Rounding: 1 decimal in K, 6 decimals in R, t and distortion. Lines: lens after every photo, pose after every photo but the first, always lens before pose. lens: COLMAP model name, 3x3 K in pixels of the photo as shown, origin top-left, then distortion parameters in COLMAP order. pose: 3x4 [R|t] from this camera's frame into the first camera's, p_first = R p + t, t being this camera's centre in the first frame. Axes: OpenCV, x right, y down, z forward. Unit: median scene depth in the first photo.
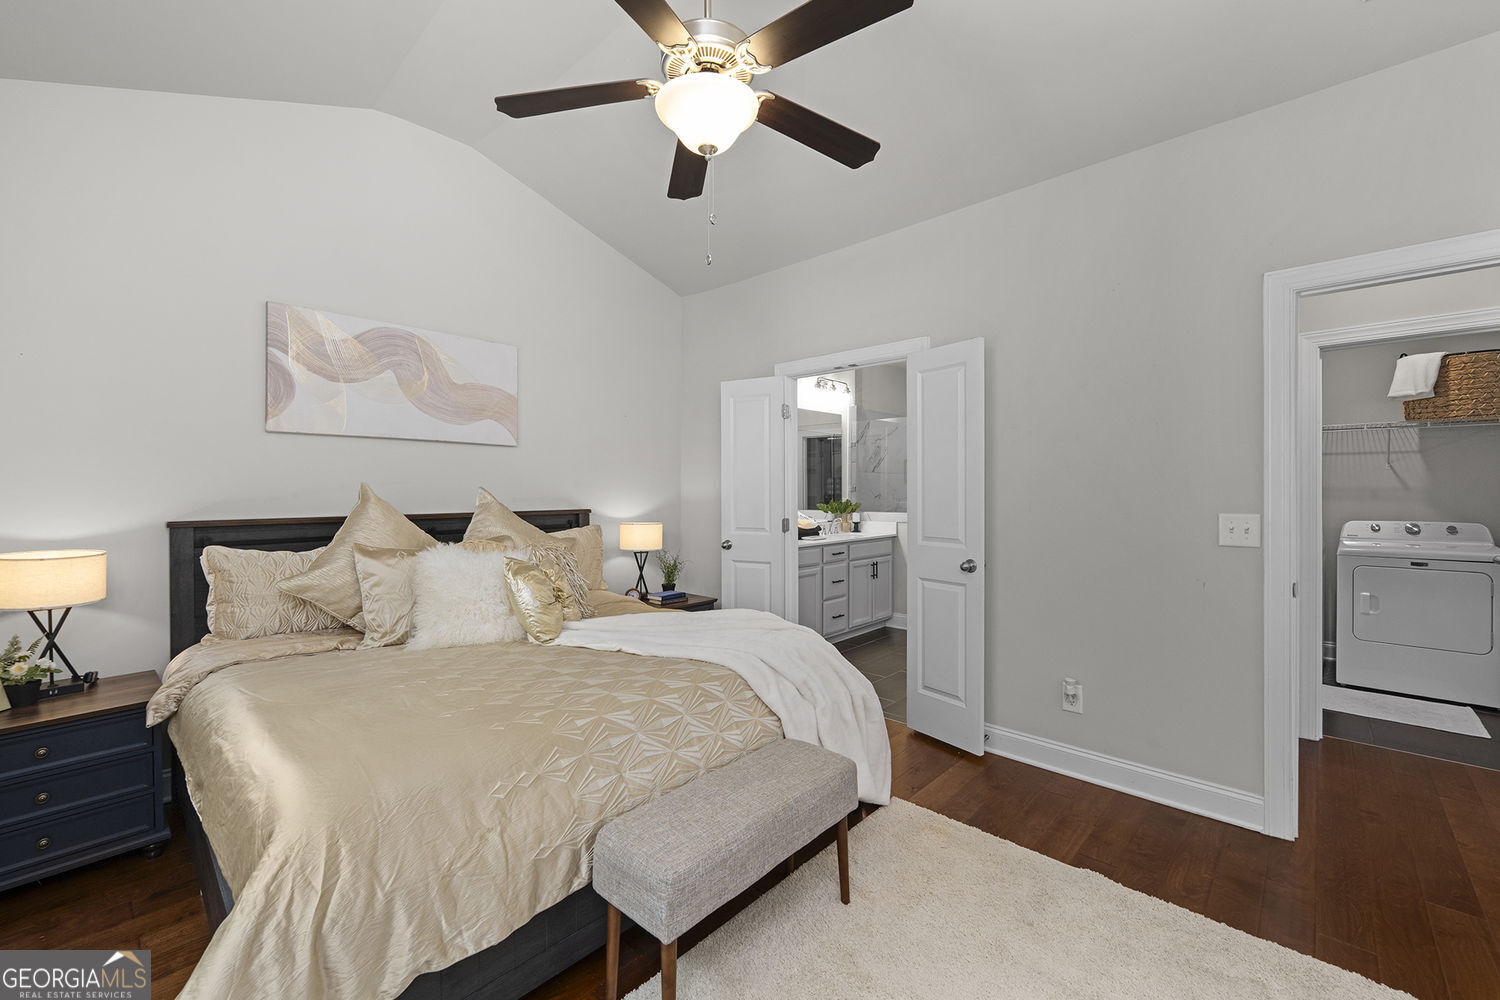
lens RADIAL K [[607.4, 0, 752.7], [0, 607.4, 490.7], [0, 0, 1]] dist [-0.000206, -0.000058]
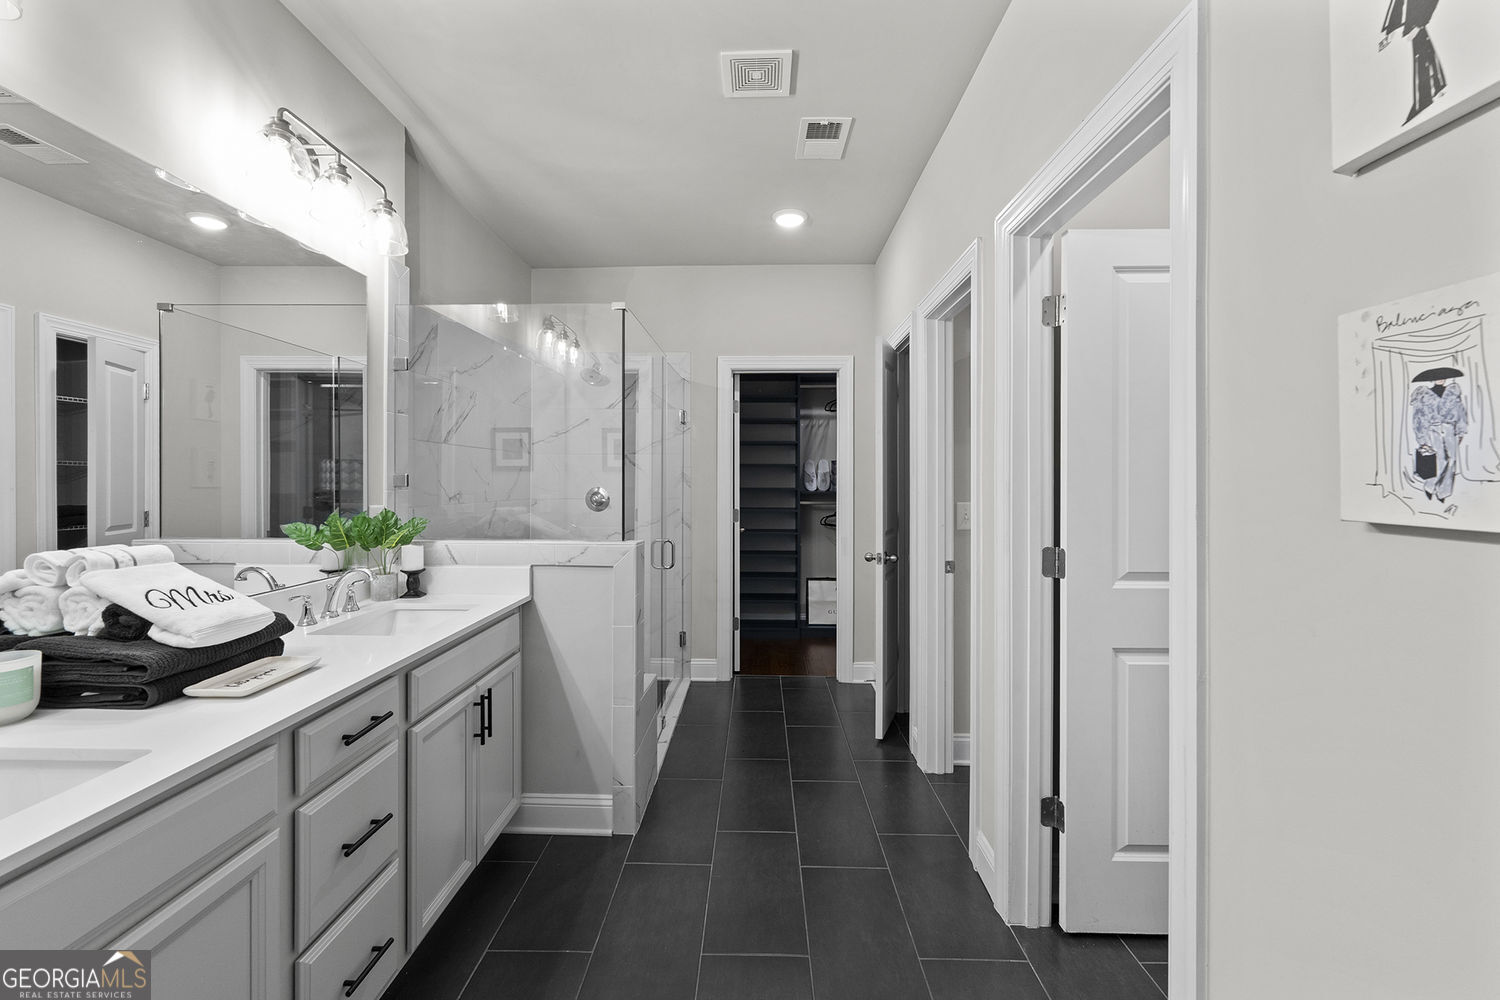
lens RADIAL K [[613.6, 0, 724.6], [0, 613.6, 483.4], [0, 0, 1]] dist [-0.000512, -0.000053]
pose [[0.763345, 0.002284, 0.645987, 0.076374], [0.001676, 0.999983, -0.005516, 0.001533], [-0.645989, 0.005294, 0.763328, 0.610728]]
